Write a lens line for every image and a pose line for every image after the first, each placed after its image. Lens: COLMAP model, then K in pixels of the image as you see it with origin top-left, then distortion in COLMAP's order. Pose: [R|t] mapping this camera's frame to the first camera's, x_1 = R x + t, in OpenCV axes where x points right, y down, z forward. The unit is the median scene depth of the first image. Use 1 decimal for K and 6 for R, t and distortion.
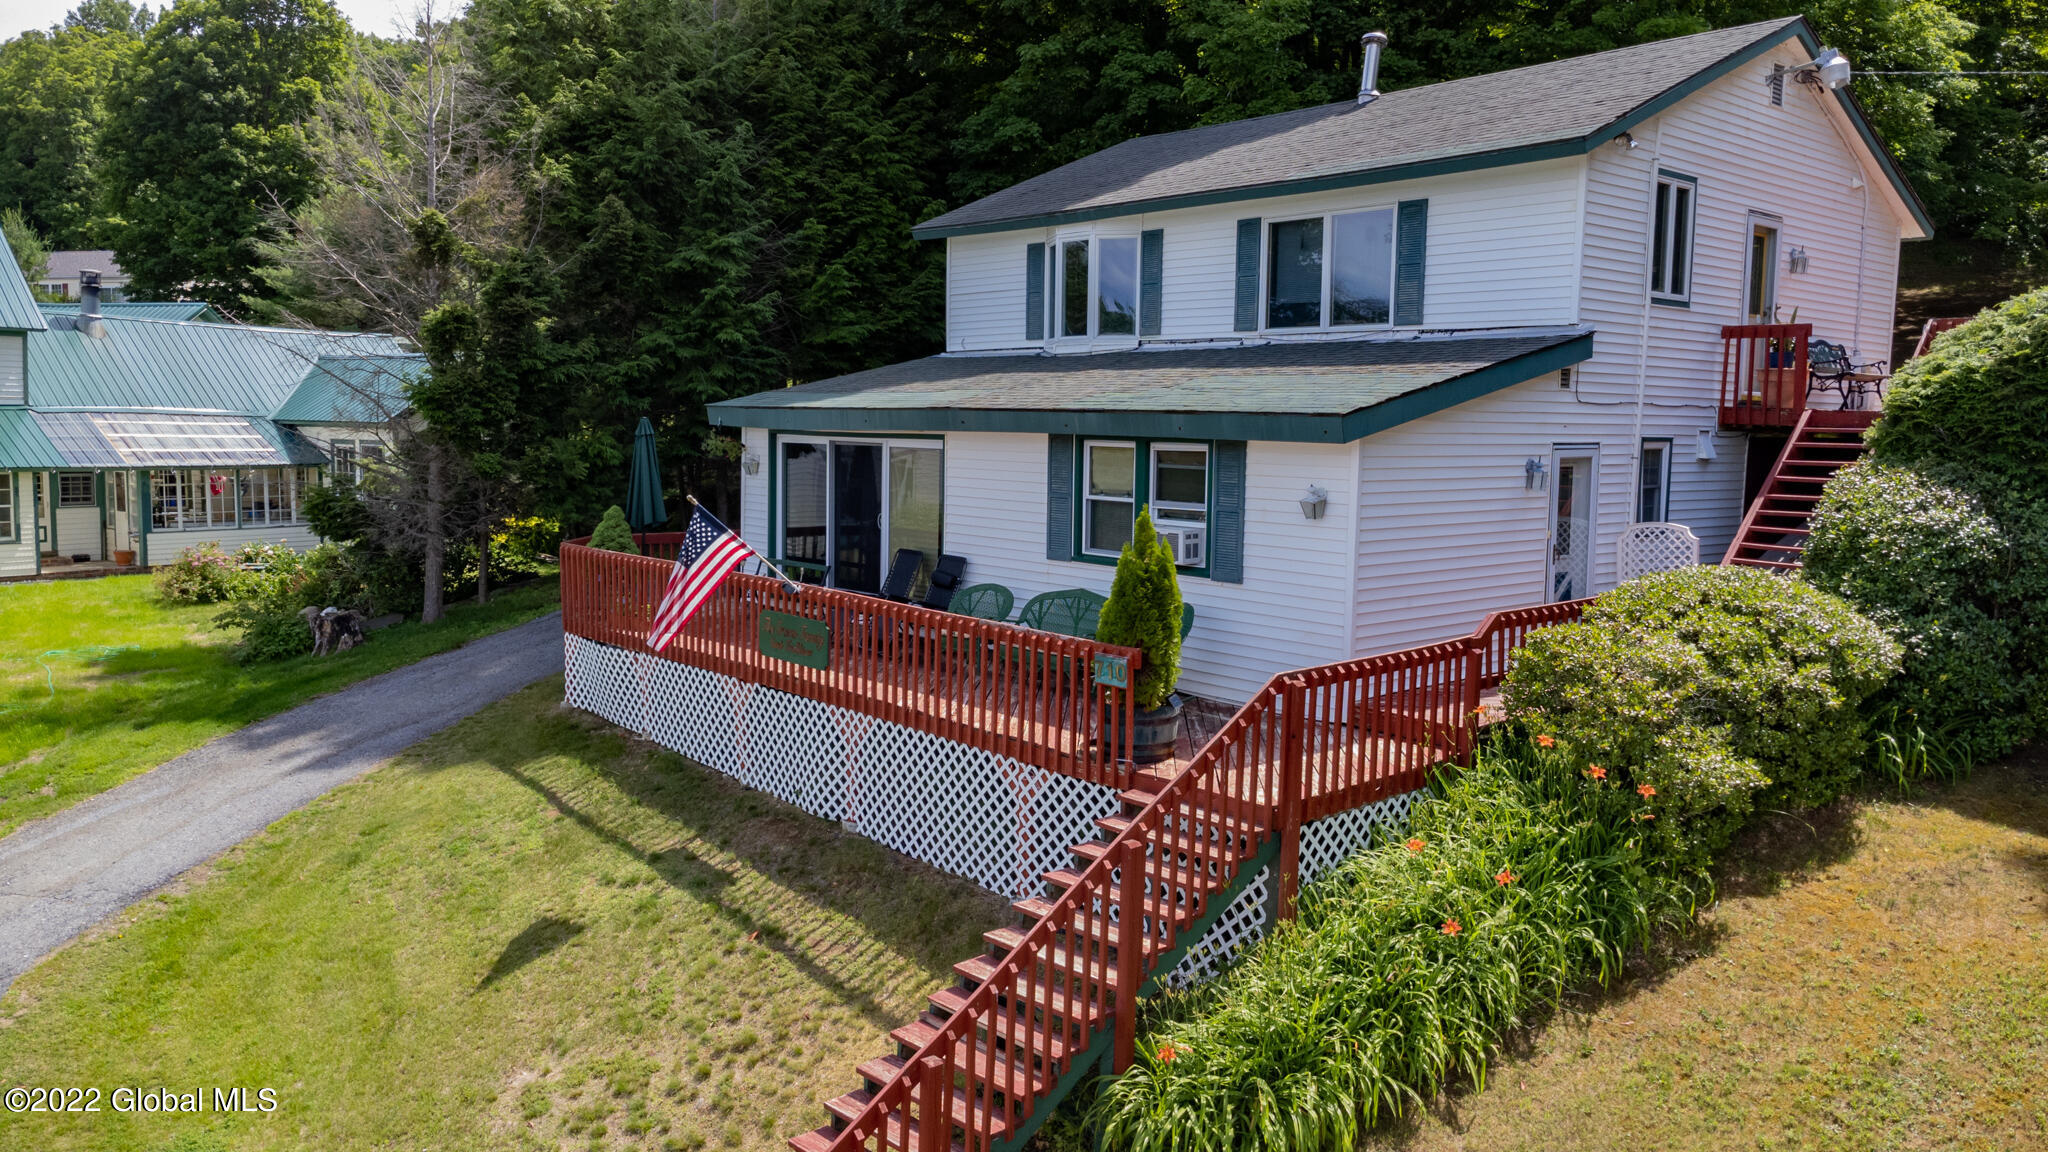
lens RADIAL K [[1463.3, 0, 1024.0], [0, 1463.3, 576.0], [0, 0, 1]] dist [0.006122, -0.010482]
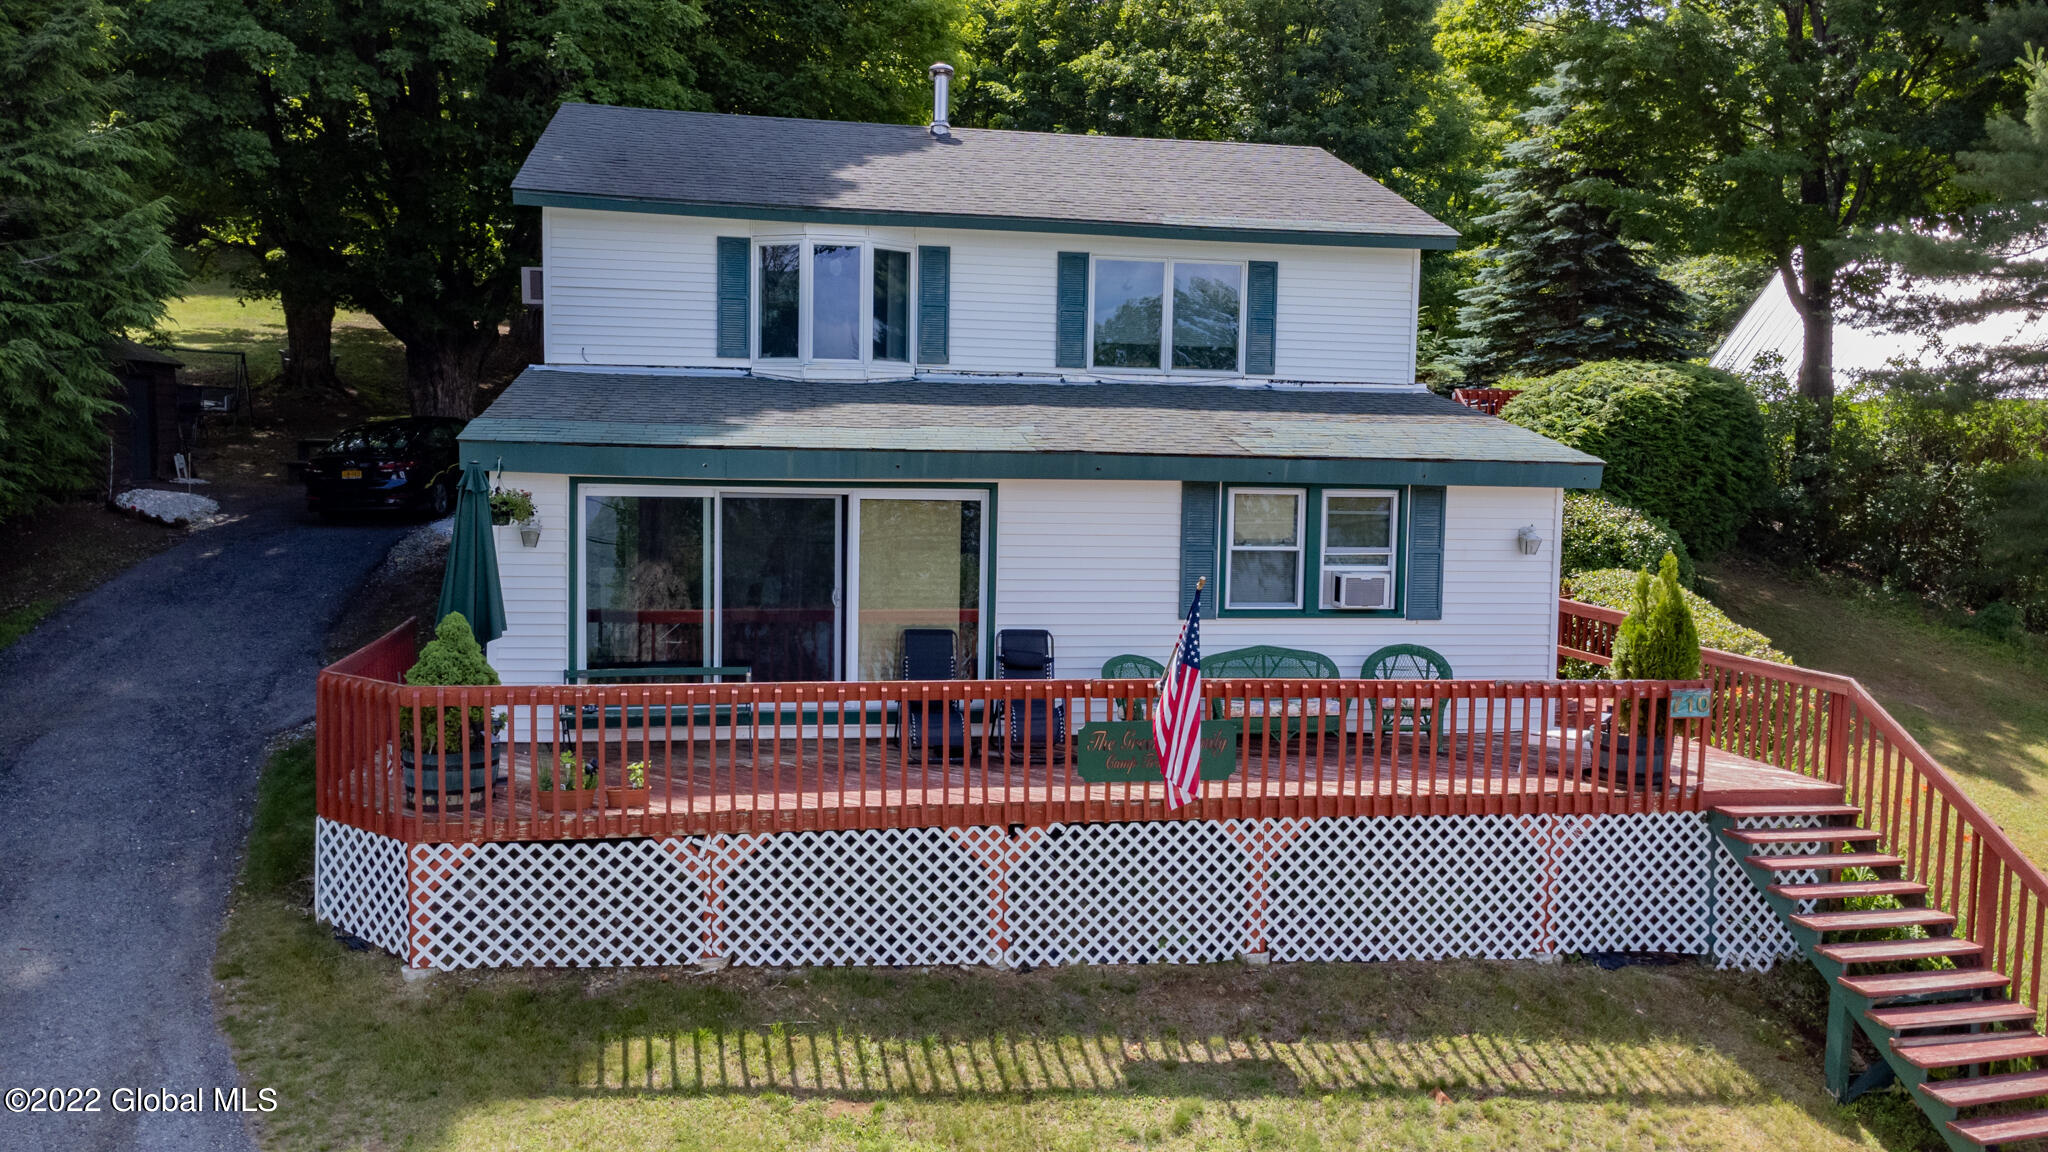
lens RADIAL K [[1463.3, 0, 1024.0], [0, 1463.3, 576.0], [0, 0, 1]] dist [0.006122, -0.010482]
pose [[0.521783, -0.076141, 0.849674, -0.826467], [0.082548, 0.995841, 0.038547, -0.083507], [-0.849075, 0.050025, 0.525898, 0.623375]]
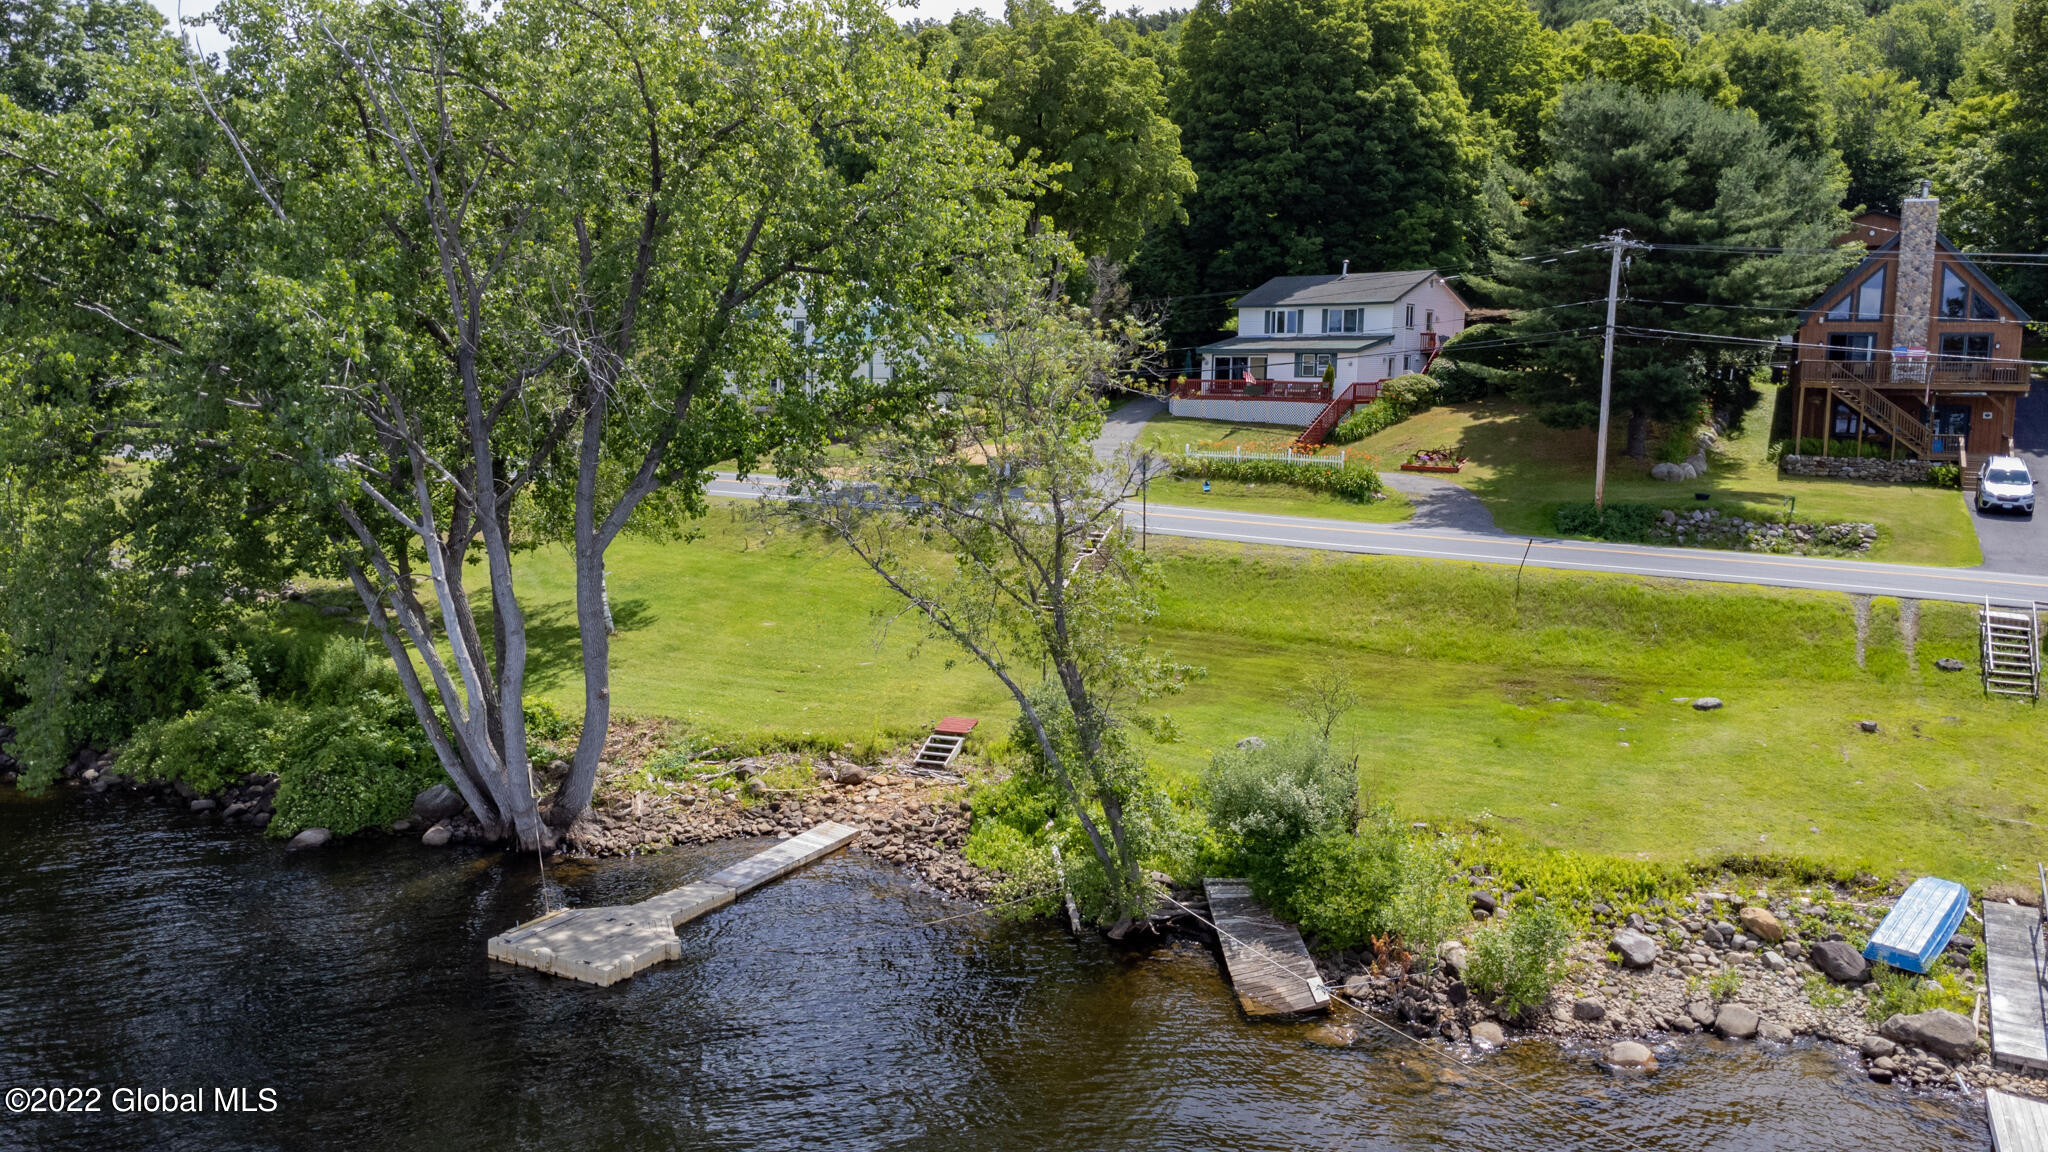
lens RADIAL K [[1459.8, 0, 1024.0], [0, 1459.8, 576.0], [0, 0, 1]] dist [0.029845, -0.060985]
pose [[0.994624, -0.008185, 0.103232, -1.531984], [0.006292, 0.999806, 0.018650, 0.611901], [-0.103365, -0.017900, 0.994482, -4.227302]]
